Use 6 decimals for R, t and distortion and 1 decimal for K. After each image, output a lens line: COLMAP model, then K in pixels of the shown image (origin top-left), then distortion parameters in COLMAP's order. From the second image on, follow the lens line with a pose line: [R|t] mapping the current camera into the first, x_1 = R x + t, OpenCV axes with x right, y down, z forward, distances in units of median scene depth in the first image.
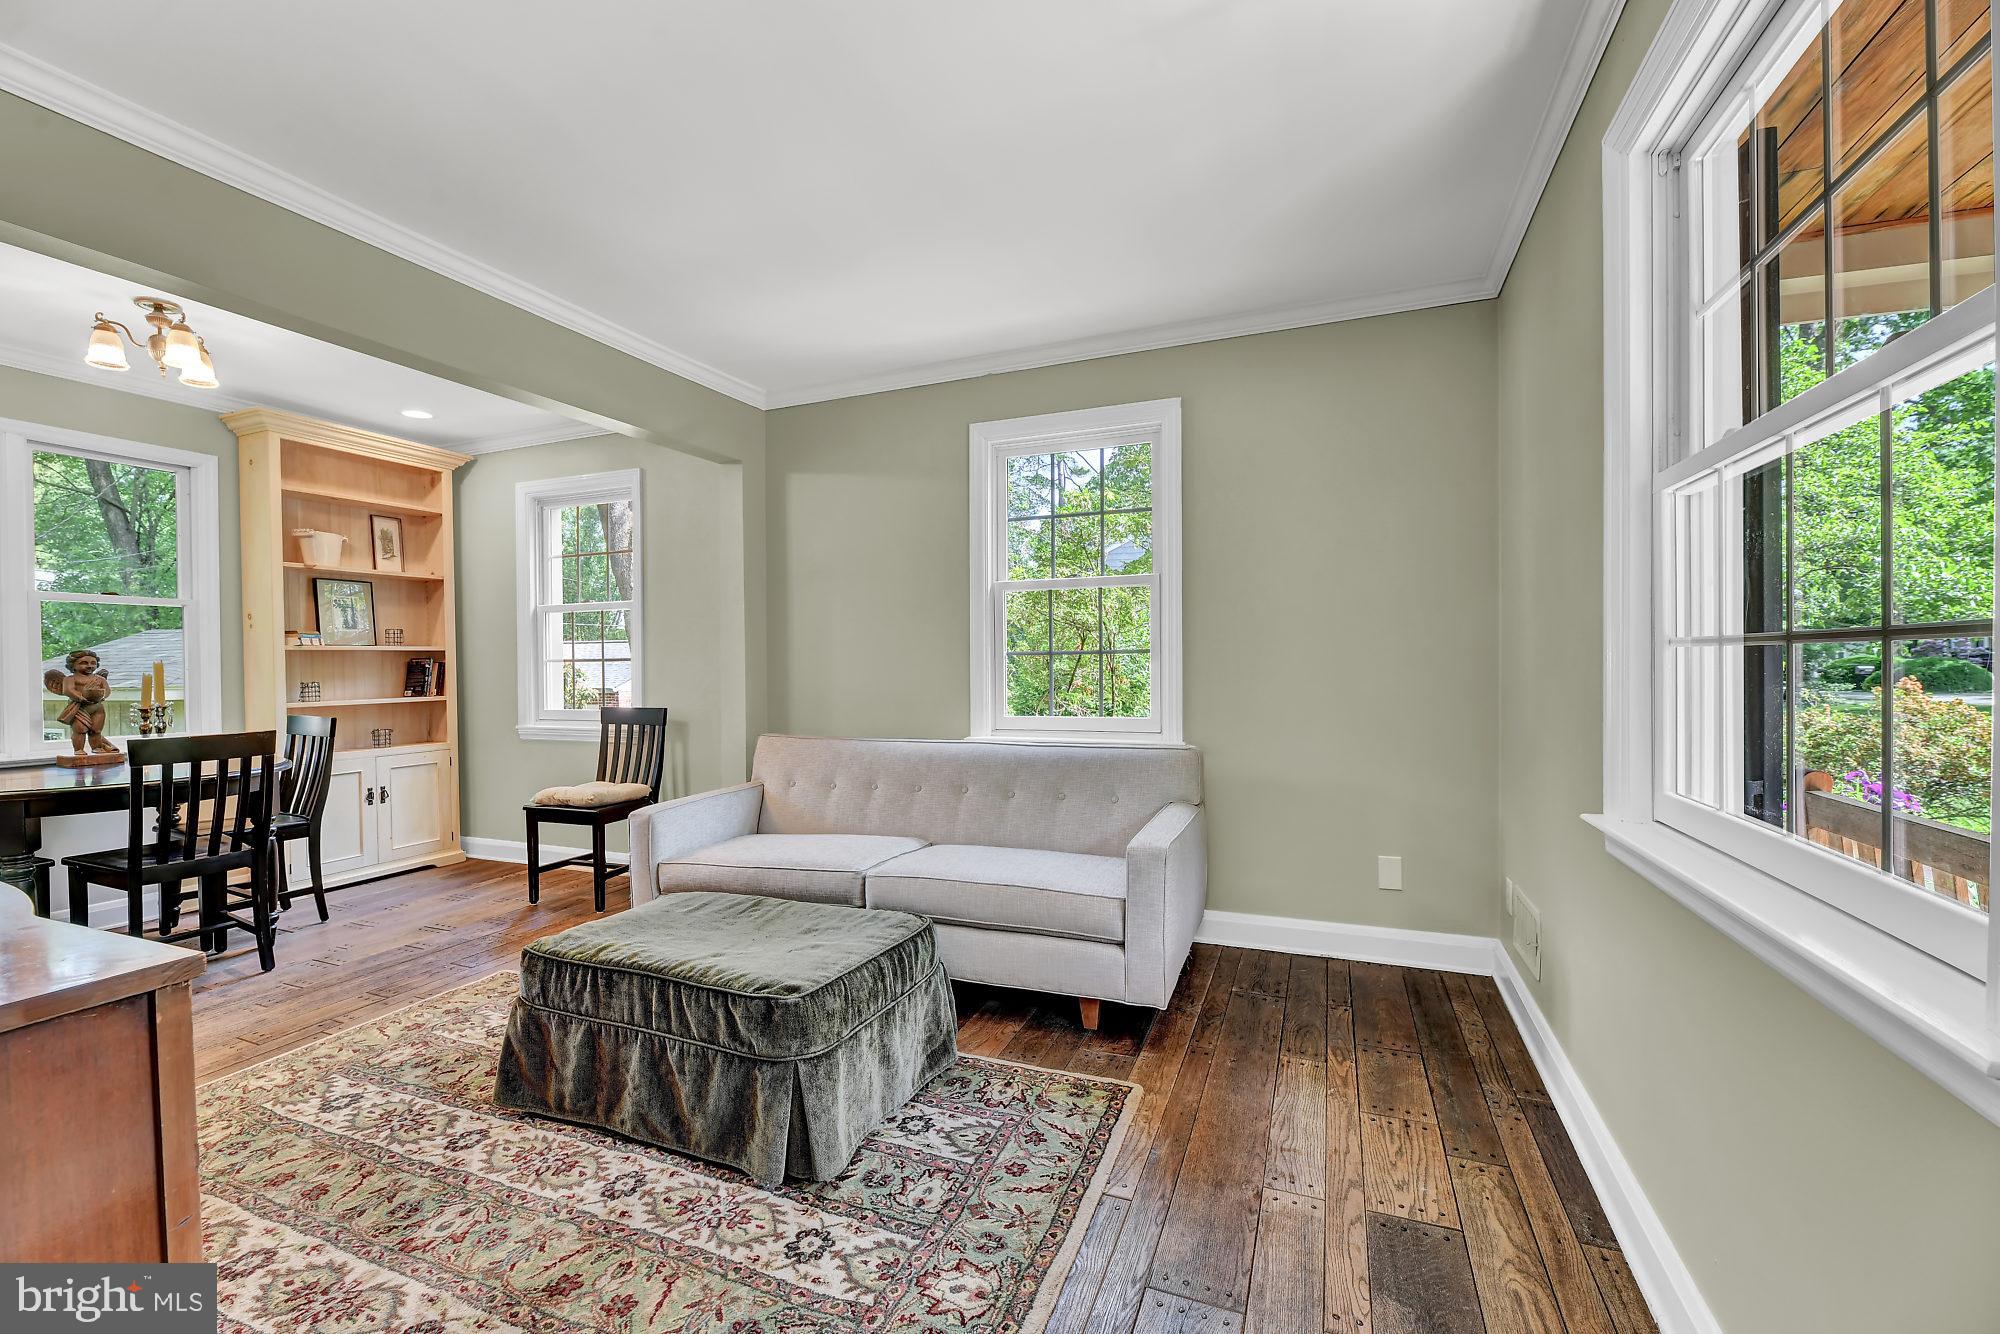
lens RADIAL K [[812.1, 0, 998.1], [0, 812.1, 671.5], [0, 0, 1]] dist [-0.001298, -0.002637]
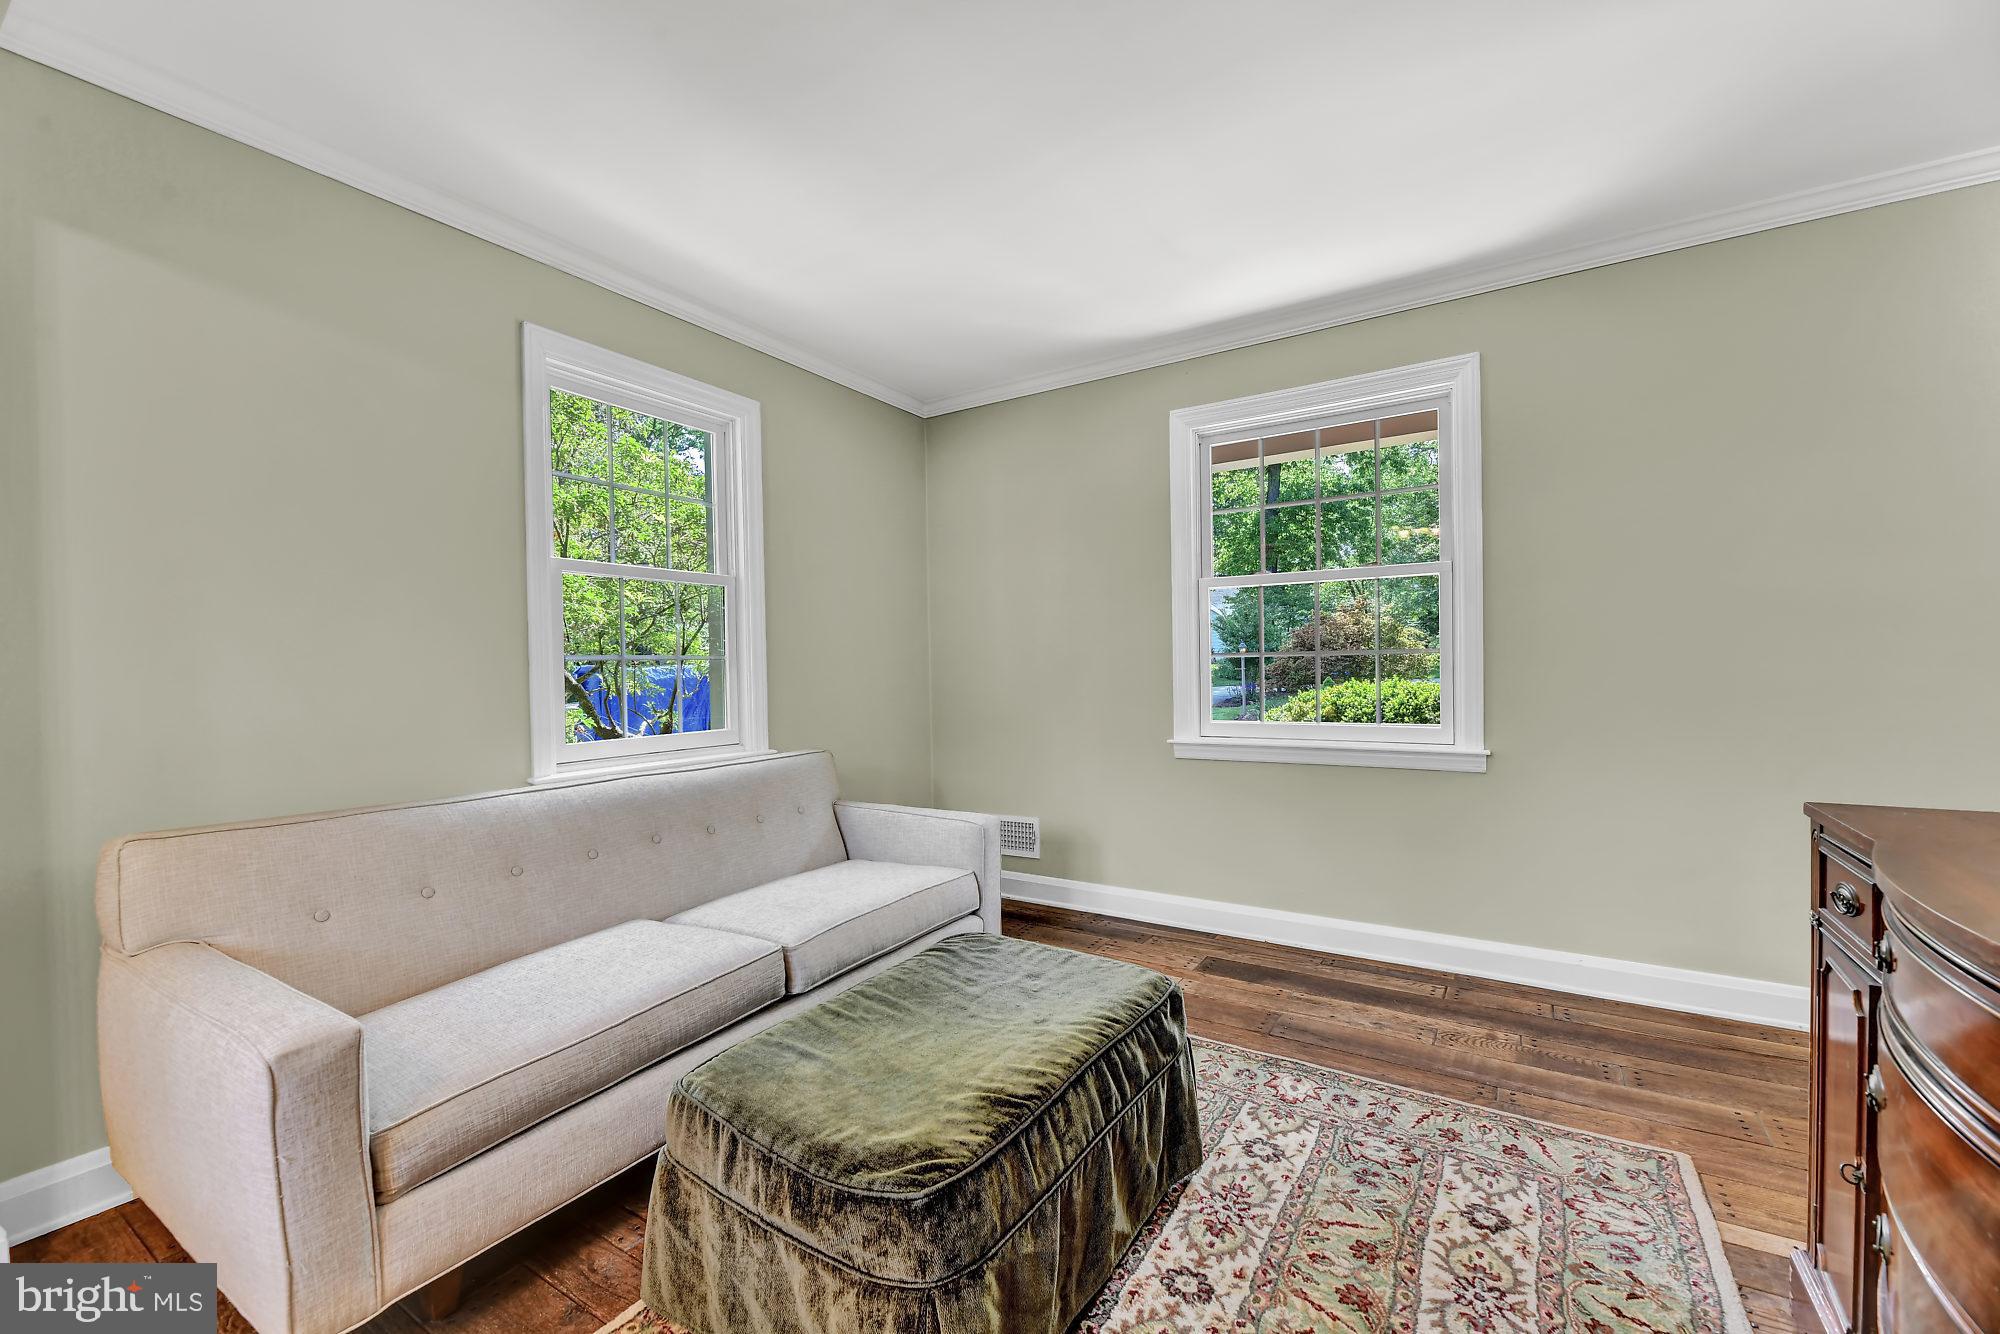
lens RADIAL K [[812.1, 0, 989.5], [0, 812.1, 672.0], [0, 0, 1]] dist [-0.001298, -0.002637]
pose [[0.200049, -0.003785, 0.979779, -0.630267], [0.028029, 0.999605, -0.001861, 0.001729], [-0.979385, 0.027835, 0.200076, 0.488113]]
